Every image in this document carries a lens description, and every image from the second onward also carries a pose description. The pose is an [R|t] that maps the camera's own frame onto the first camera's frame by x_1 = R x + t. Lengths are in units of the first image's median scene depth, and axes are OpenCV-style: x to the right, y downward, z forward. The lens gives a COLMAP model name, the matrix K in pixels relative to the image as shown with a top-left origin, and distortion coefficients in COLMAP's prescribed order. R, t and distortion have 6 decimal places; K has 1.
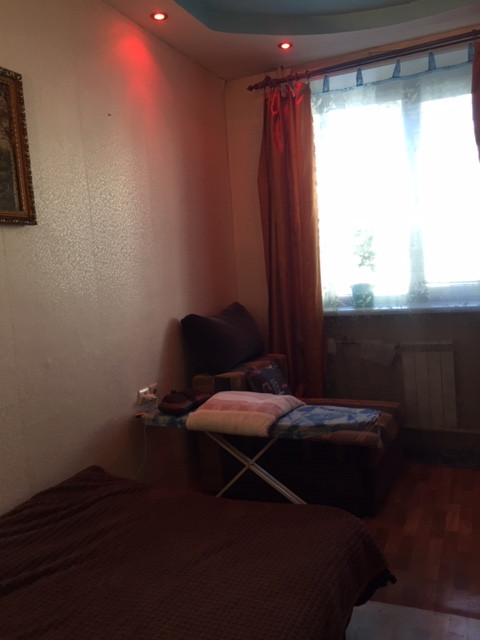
lens RADIAL K [[547.9, 0, 238.5], [0, 547.9, 319.1], [0, 0, 1]] dist [0.076423, -0.110646]
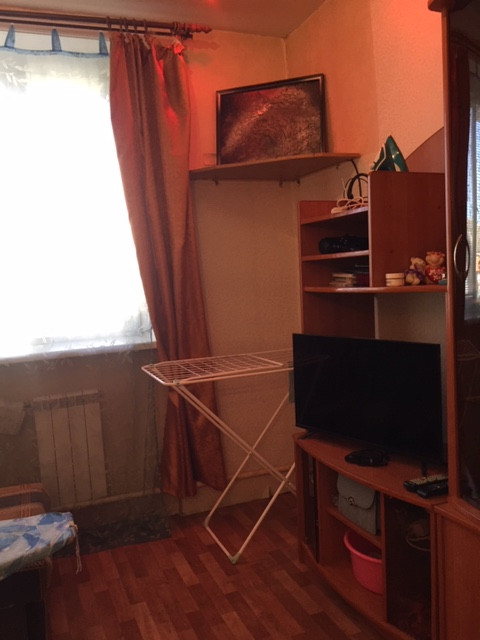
lens RADIAL K [[547.9, 0, 246.2], [0, 547.9, 320.3], [0, 0, 1]] dist [0.076423, -0.110646]
pose [[0.704601, -0.021935, 0.709265, -0.031447], [0.082838, 0.995231, -0.051513, -0.001418], [-0.704752, 0.095050, 0.703057, 0.267804]]
